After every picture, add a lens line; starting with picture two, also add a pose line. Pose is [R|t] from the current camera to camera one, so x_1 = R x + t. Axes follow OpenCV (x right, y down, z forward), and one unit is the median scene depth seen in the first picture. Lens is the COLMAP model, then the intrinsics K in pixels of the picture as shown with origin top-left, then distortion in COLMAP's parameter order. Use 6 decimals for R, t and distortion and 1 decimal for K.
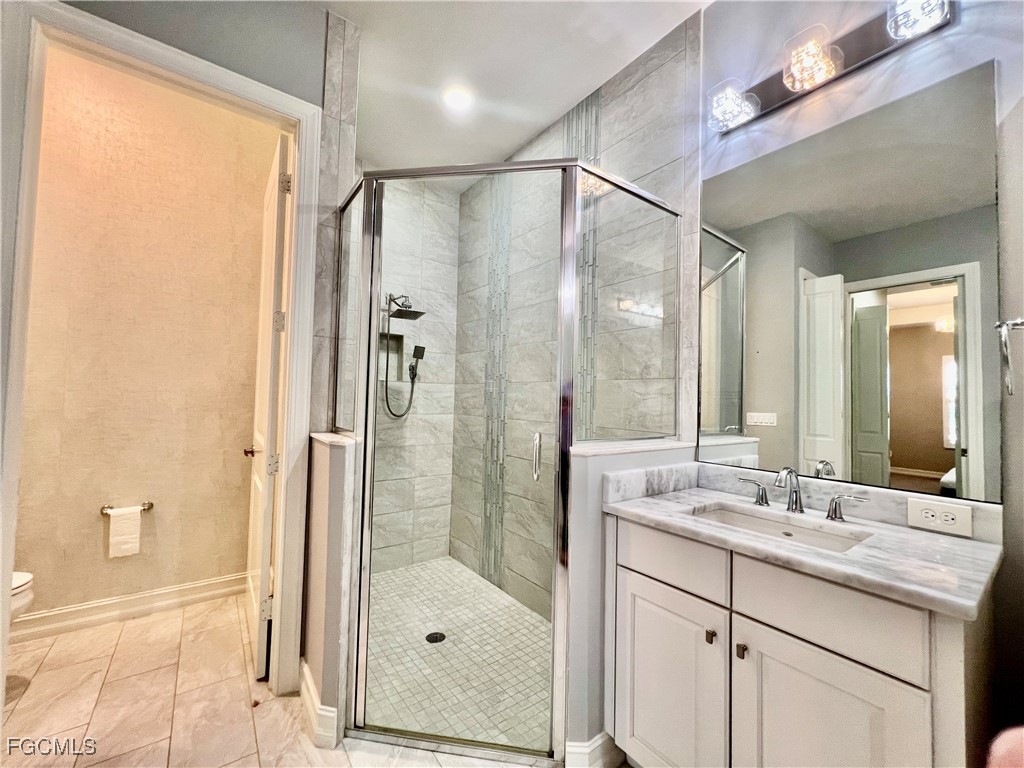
lens RADIAL K [[412.1, 0, 514.9], [0, 412.1, 385.8], [0, 0, 1]] dist [0.000395, 0.000599]
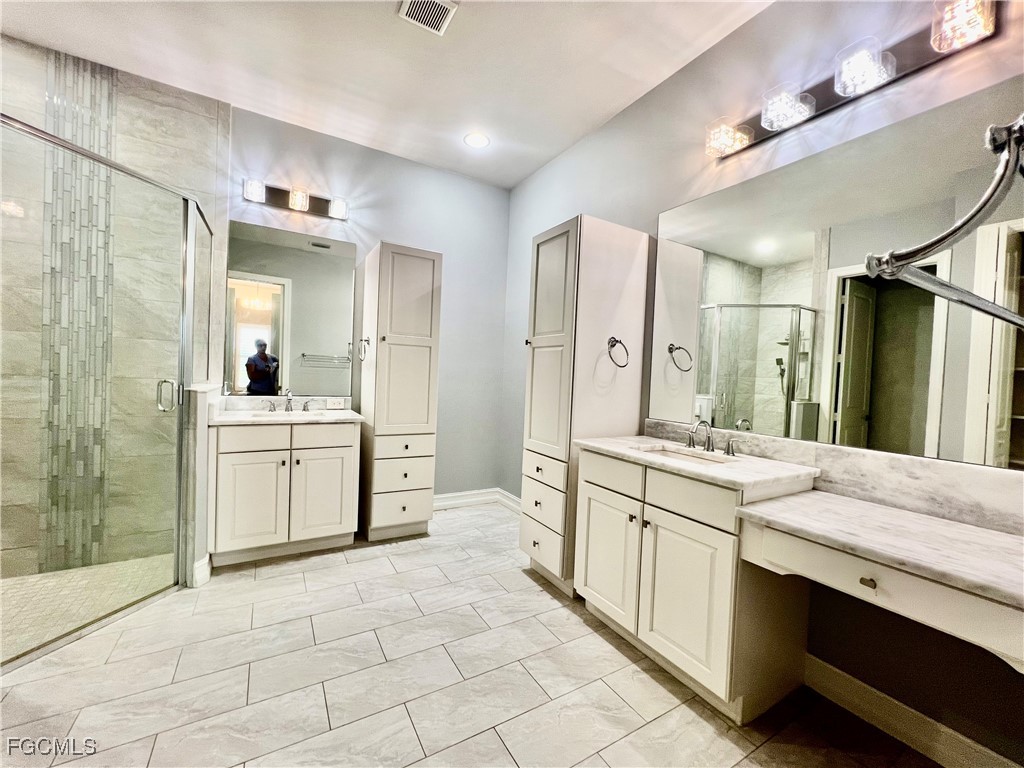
lens RADIAL K [[412.1, 0, 511.1], [0, 412.1, 383.4], [0, 0, 1]] dist [0.000395, 0.000599]
pose [[0.120438, -0.039945, 0.991917, -0.631985], [-0.071809, 0.996222, 0.048838, -0.015452], [-0.990120, -0.077110, 0.117114, -0.191398]]
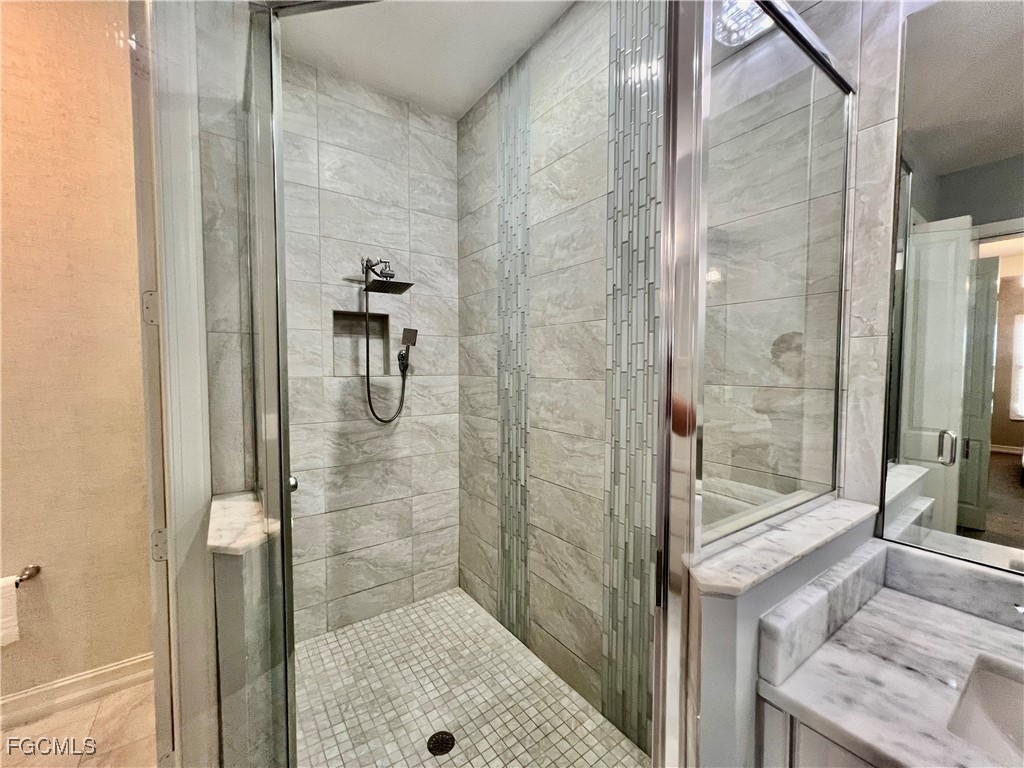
lens RADIAL K [[412.1, 0, 513.3], [0, 412.1, 387.4], [0, 0, 1]] dist [0.000395, 0.000599]
pose [[0.999452, -0.021188, -0.025415, -0.027806], [0.023194, 0.996408, 0.081440, -0.050483], [0.023599, -0.081985, 0.996354, 0.266822]]
